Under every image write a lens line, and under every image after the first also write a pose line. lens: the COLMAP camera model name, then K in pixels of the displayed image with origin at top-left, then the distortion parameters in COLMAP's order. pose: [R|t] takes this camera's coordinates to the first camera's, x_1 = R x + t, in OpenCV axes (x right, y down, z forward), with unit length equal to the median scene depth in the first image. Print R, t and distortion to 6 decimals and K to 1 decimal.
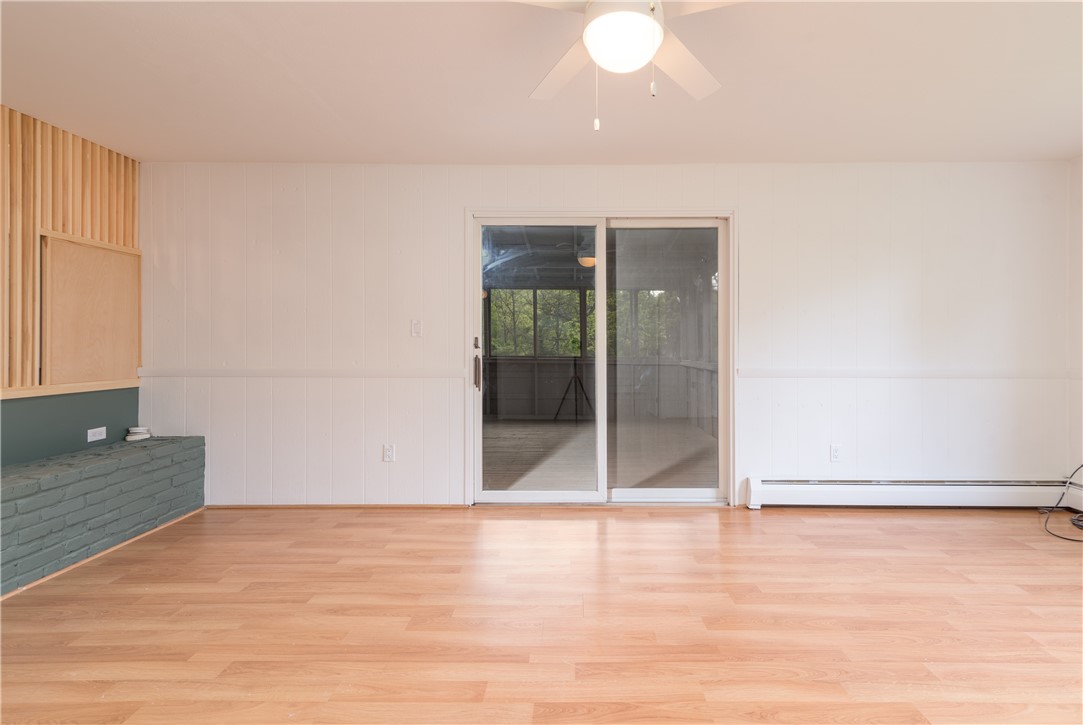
lens RADIAL K [[496.0, 0, 541.9], [0, 496.0, 344.9], [0, 0, 1]] dist [0.018992, 0.000118]
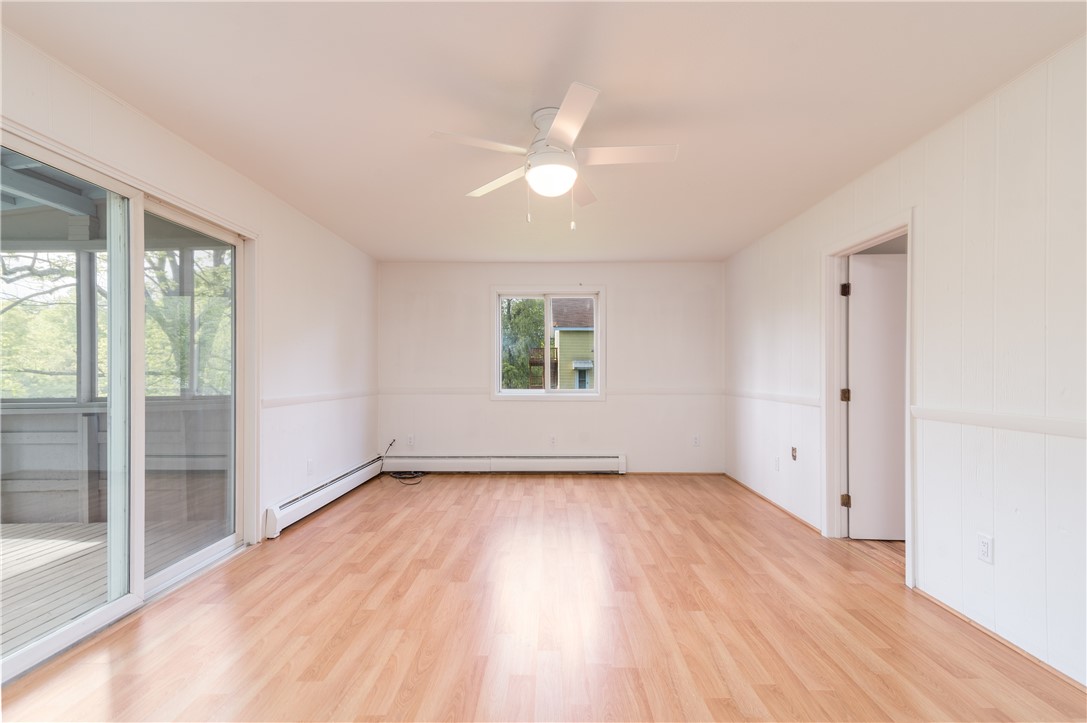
lens RADIAL K [[489.5, 0, 543.5], [0, 489.5, 361.5], [0, 0, 1]] dist [0.017372, 0.000006]
pose [[-0.017223, 0.036540, 0.999184, -0.679145], [0.004746, 0.999324, -0.036463, 0.013015], [-0.999840, 0.004114, -0.017385, 0.538830]]
